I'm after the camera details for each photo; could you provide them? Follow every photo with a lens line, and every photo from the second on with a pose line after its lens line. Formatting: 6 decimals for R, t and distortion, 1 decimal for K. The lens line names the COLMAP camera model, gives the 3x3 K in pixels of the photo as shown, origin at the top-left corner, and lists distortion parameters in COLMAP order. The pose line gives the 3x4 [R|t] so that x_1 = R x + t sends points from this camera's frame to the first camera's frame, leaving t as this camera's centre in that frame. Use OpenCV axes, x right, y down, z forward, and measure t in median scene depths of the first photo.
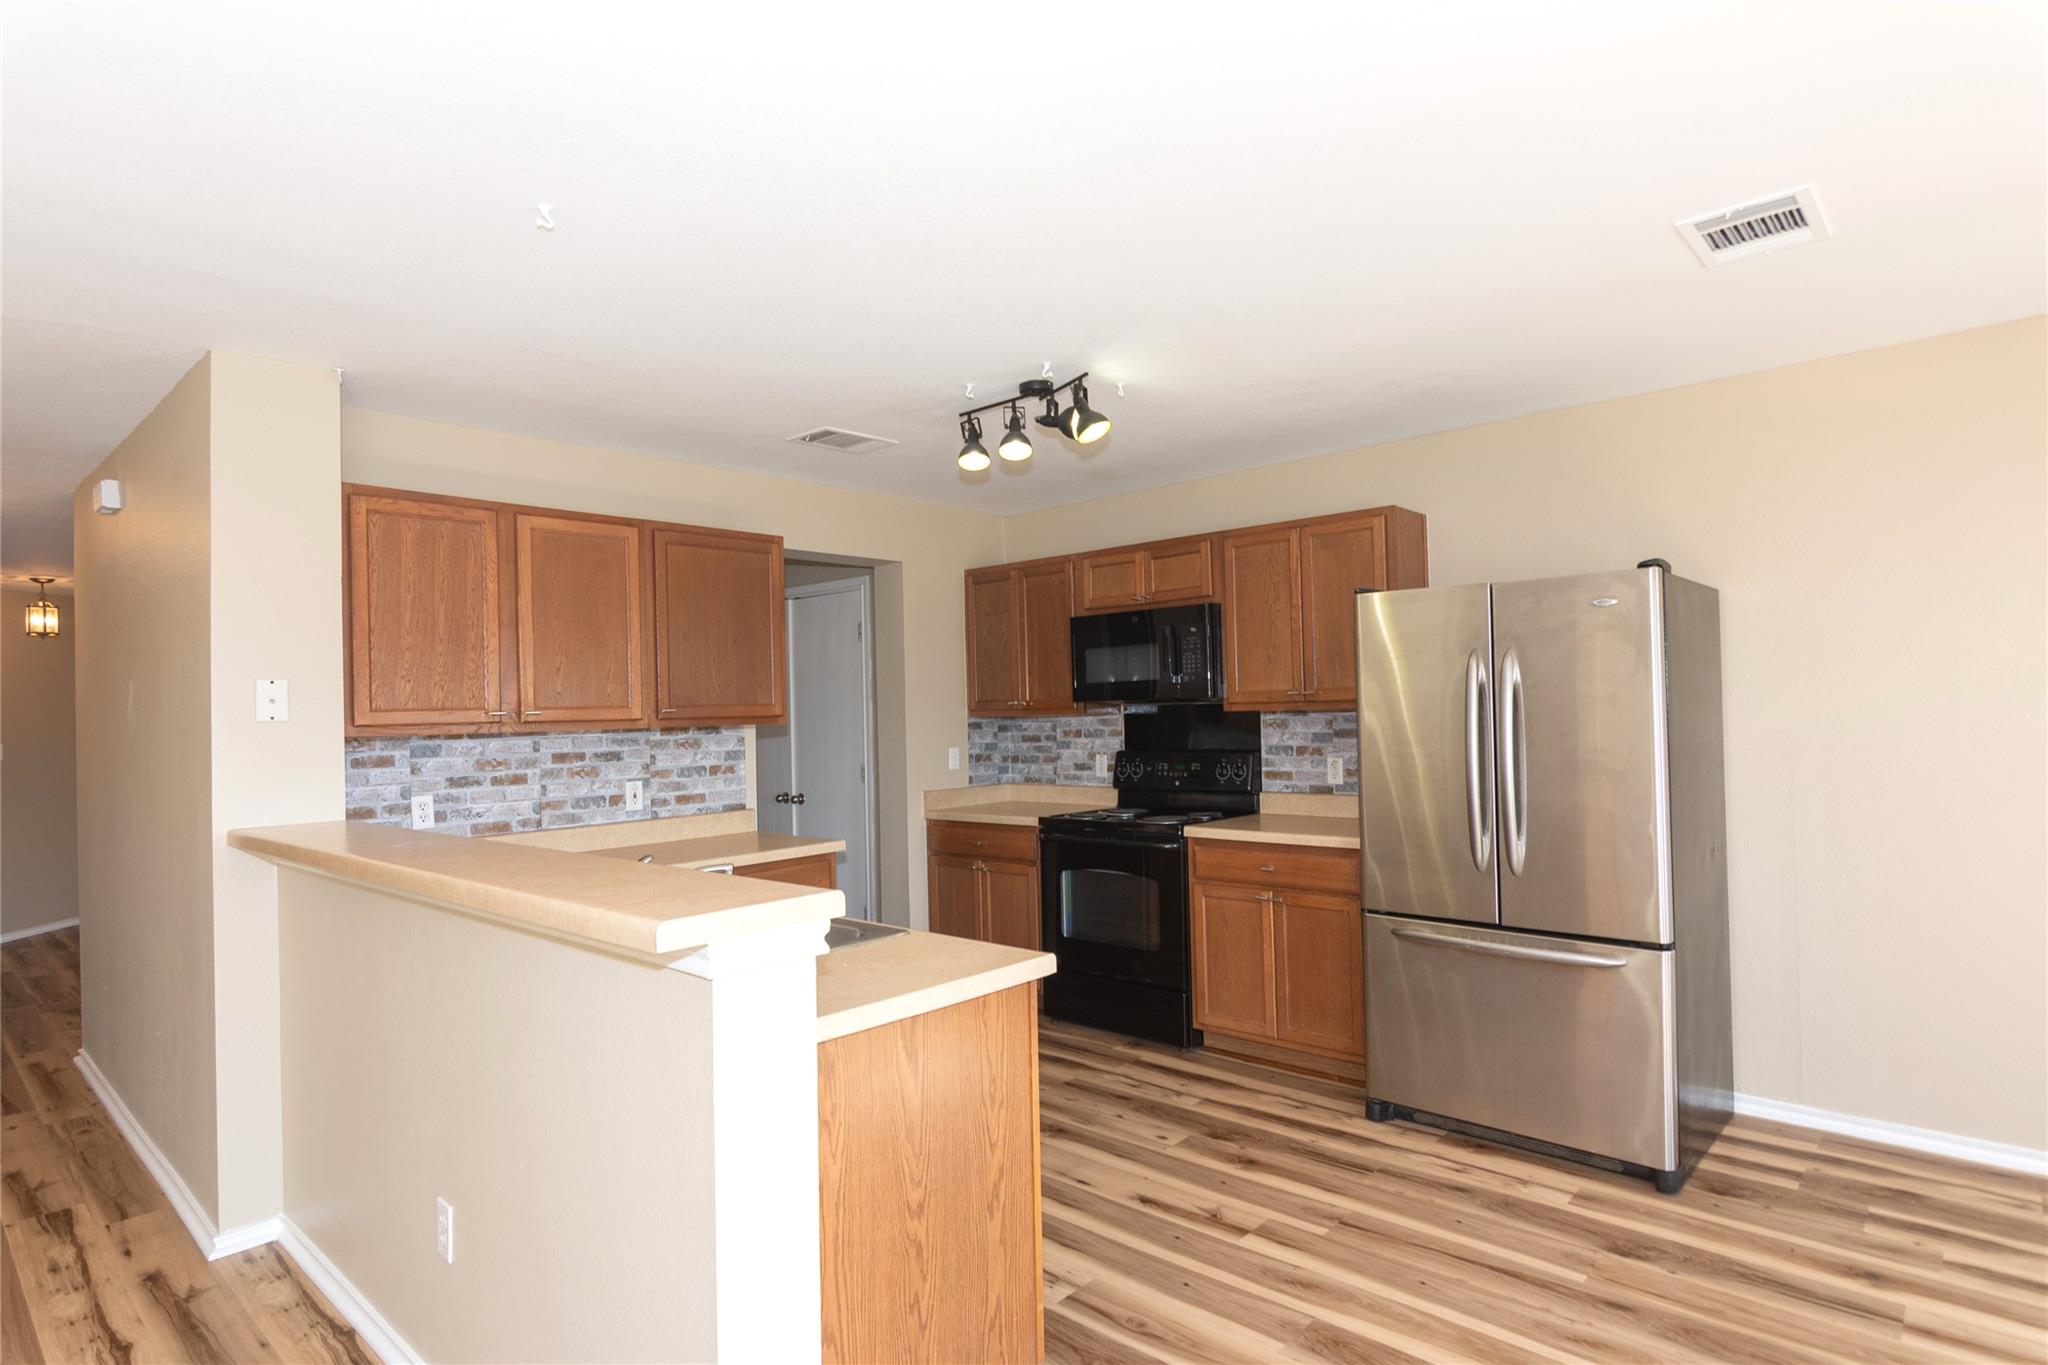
lens RADIAL K [[1075.4, 0, 1020.4], [0, 1075.4, 696.9], [0, 0, 1]] dist [-0.005305, 0.000378]
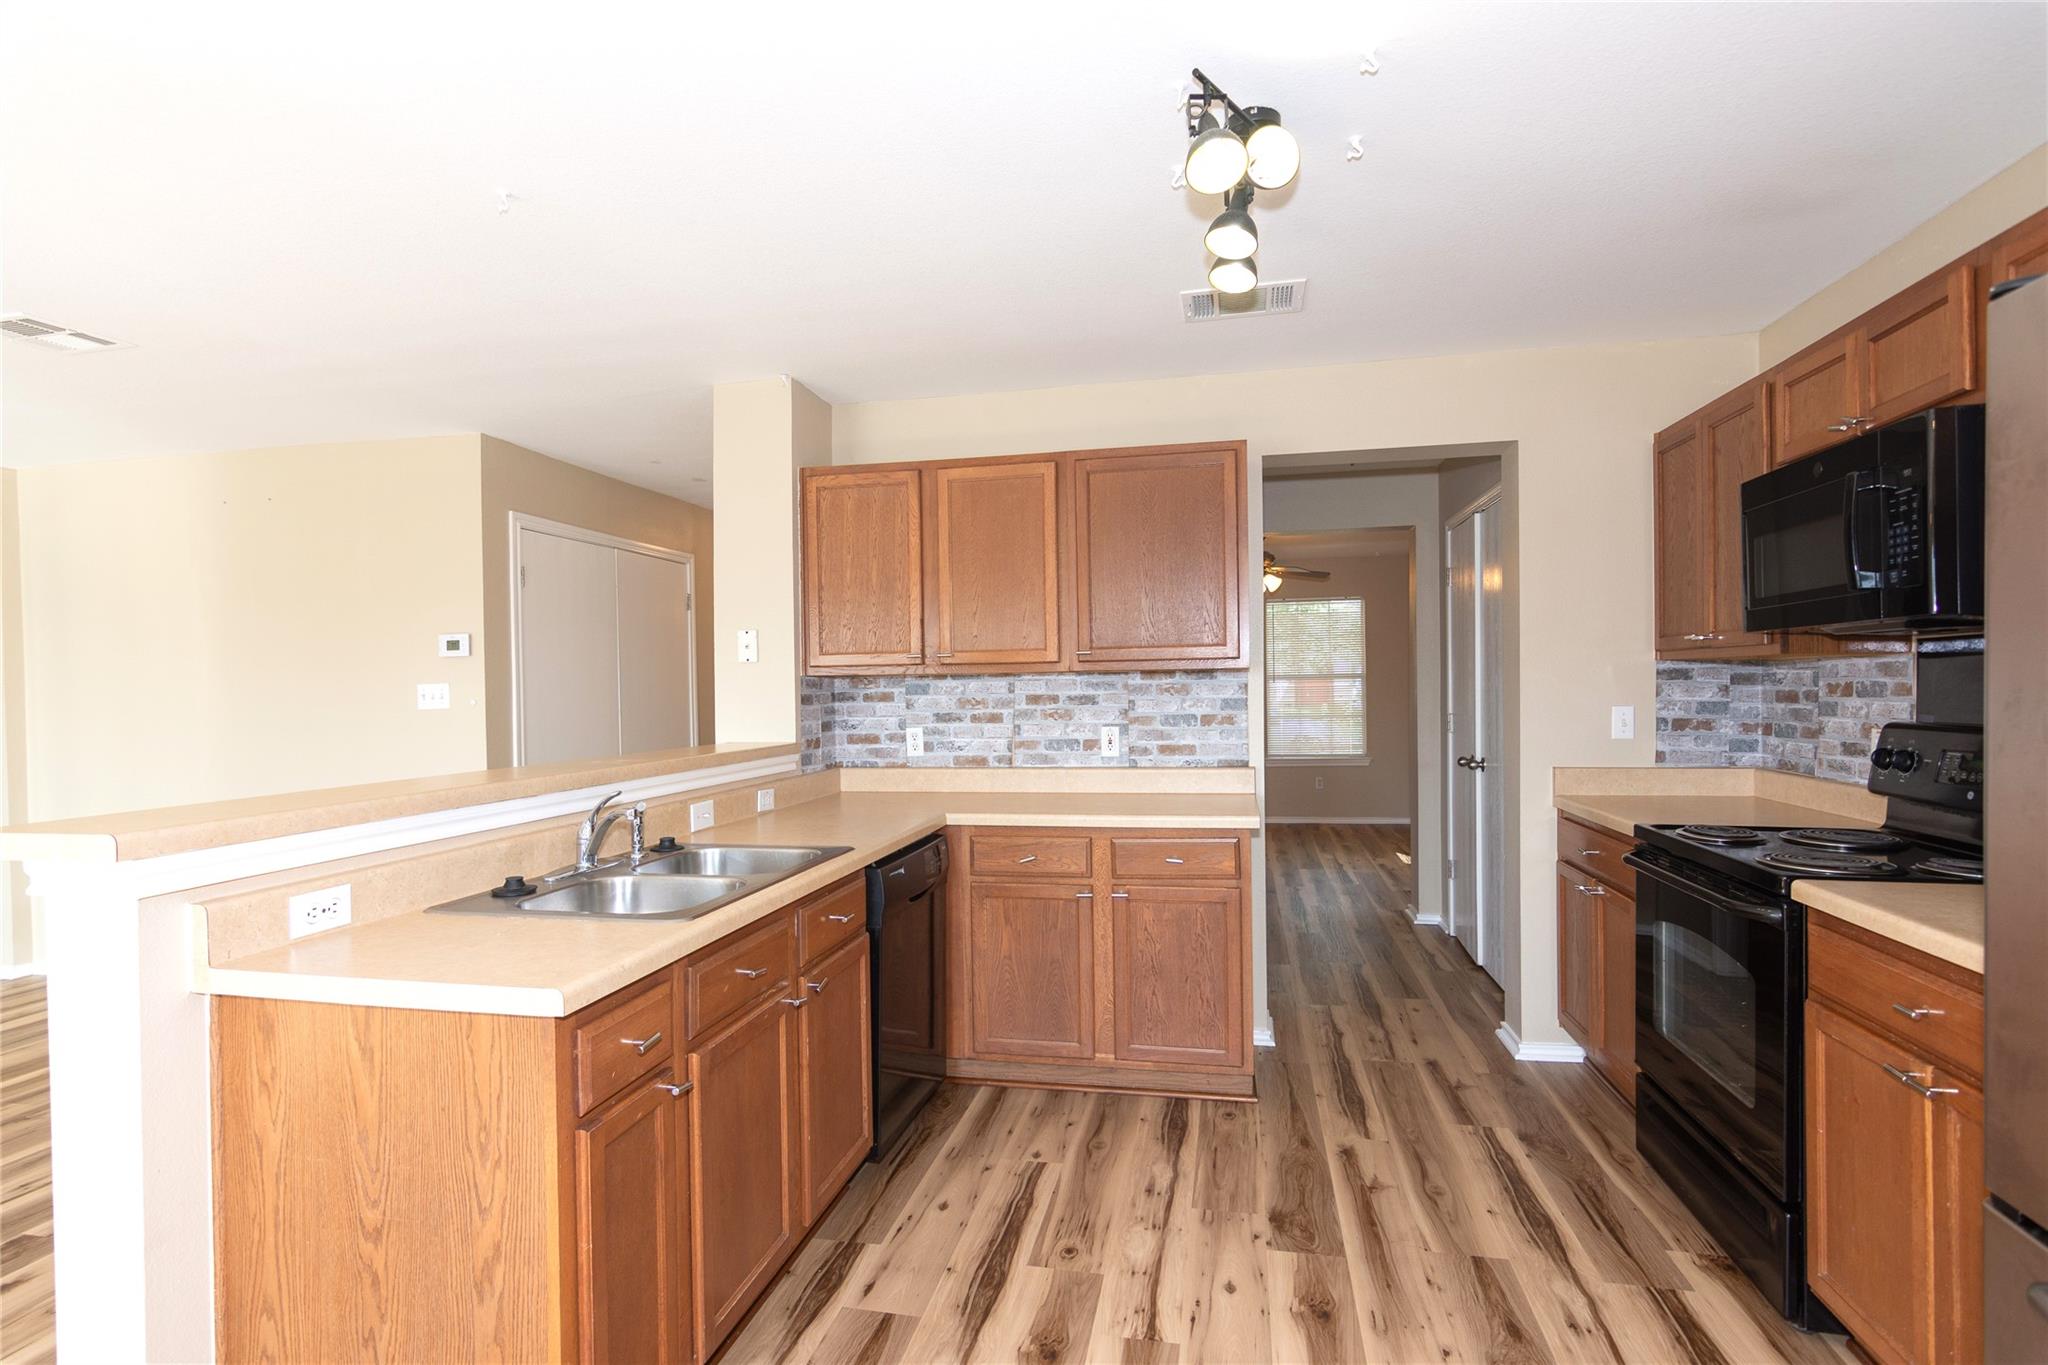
lens RADIAL K [[1009.0, 0, 1018.0], [0, 1009.0, 693.0], [0, 0, 1]] dist [-0.003387, 0.005803]
pose [[0.504772, 0.025894, -0.862864, 0.372985], [0.014174, 0.999167, 0.038276, 0.012466], [0.863136, -0.031551, 0.503984, 0.467888]]
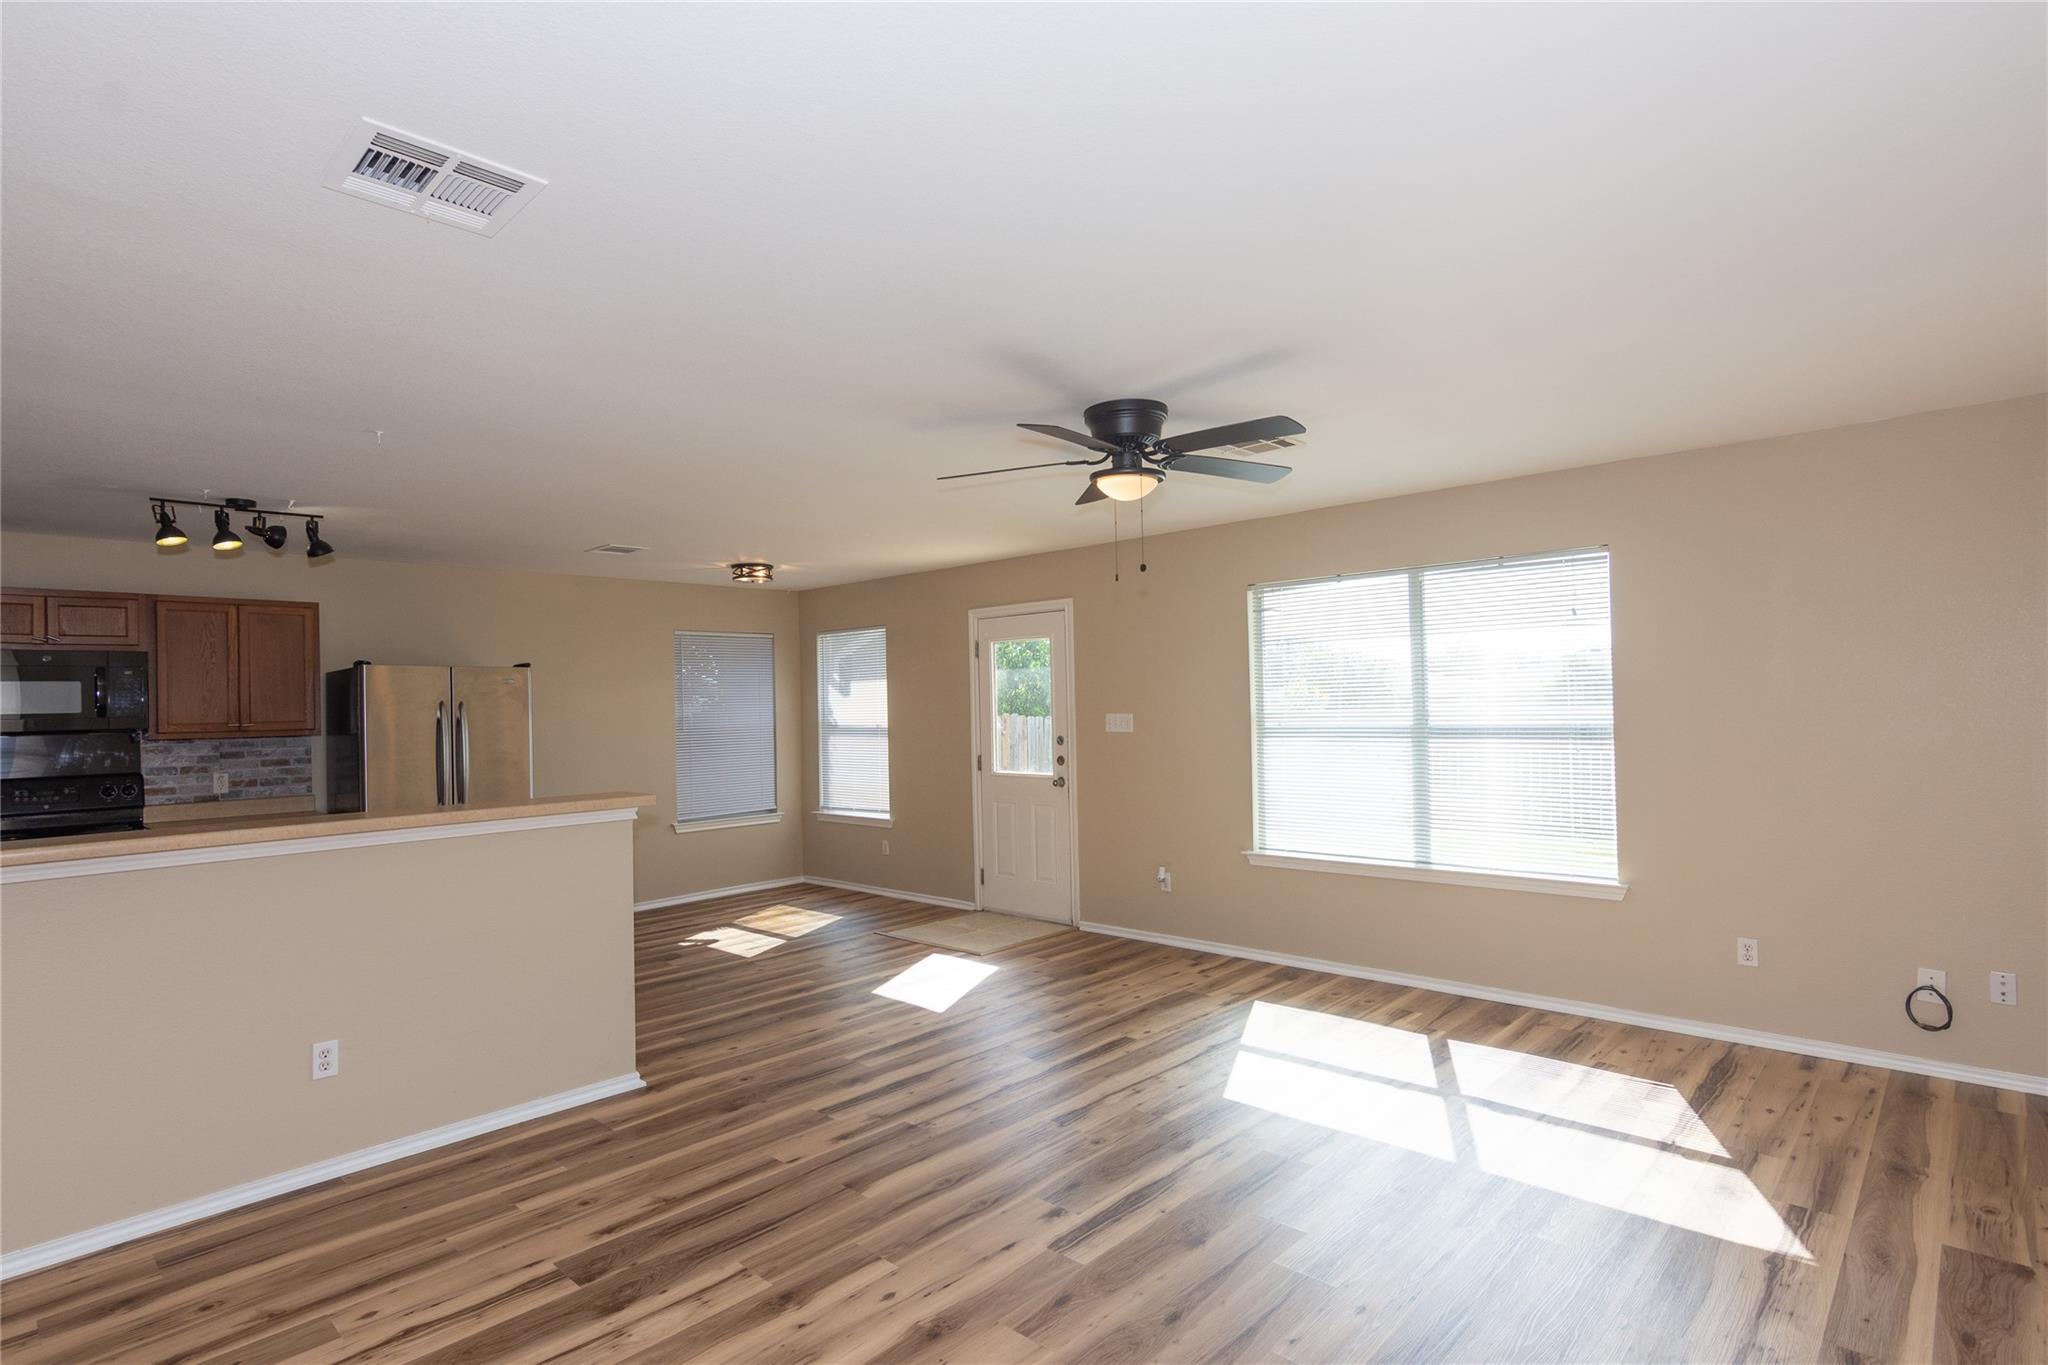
lens RADIAL K [[1009.0, 0, 1018.0], [0, 1009.0, 693.0], [0, 0, 1]] dist [-0.003387, 0.005803]
pose [[0.015237, 0.040316, 0.999071, -1.026878], [0.007544, 0.999154, -0.040434, 0.015065], [-0.999855, 0.008153, 0.014920, -0.020297]]
